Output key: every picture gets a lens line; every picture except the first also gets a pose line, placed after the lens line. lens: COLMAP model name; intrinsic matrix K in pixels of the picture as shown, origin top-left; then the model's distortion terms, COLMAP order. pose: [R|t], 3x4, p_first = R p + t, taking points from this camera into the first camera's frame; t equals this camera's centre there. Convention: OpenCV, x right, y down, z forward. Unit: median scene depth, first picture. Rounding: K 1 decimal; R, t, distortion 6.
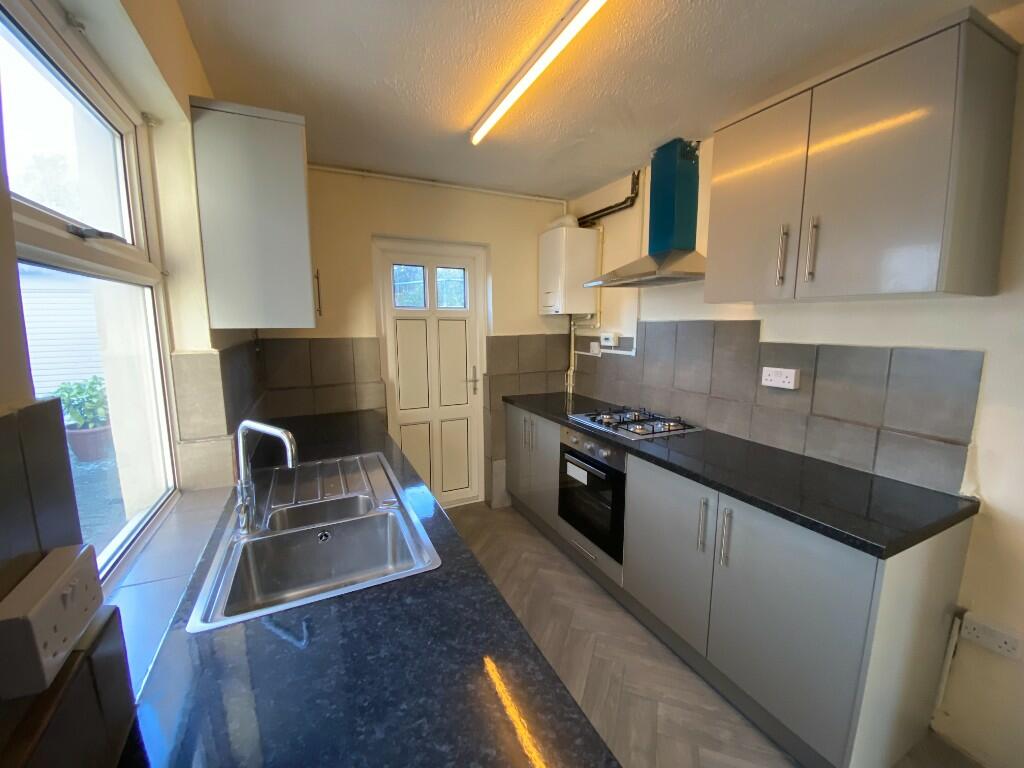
lens RADIAL K [[415.9, 0, 512.0], [0, 415.9, 384.0], [0, 0, 1]] dist [0.041774, -0.028917]
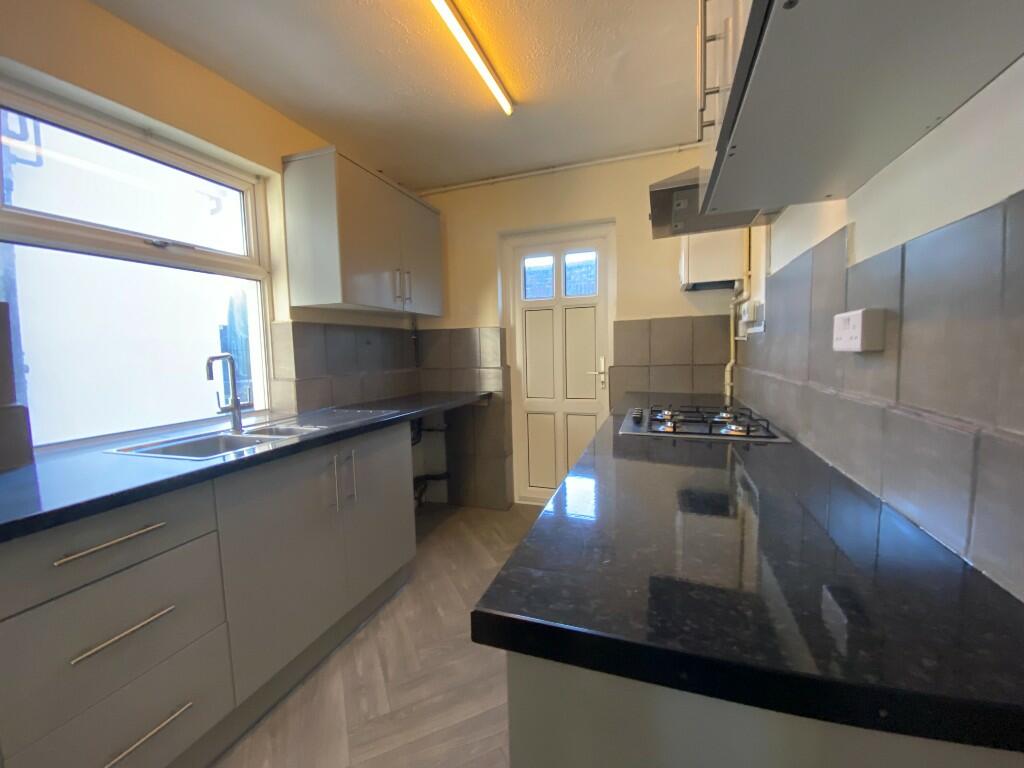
lens RADIAL K [[415.9, 0, 512.0], [0, 415.9, 384.0], [0, 0, 1]] dist [0.041774, -0.028917]
pose [[0.704498, 0.043771, -0.708355, 0.459089], [-0.082852, 0.996344, -0.020834, 0.056217], [0.704853, 0.073366, 0.705549, 0.257738]]
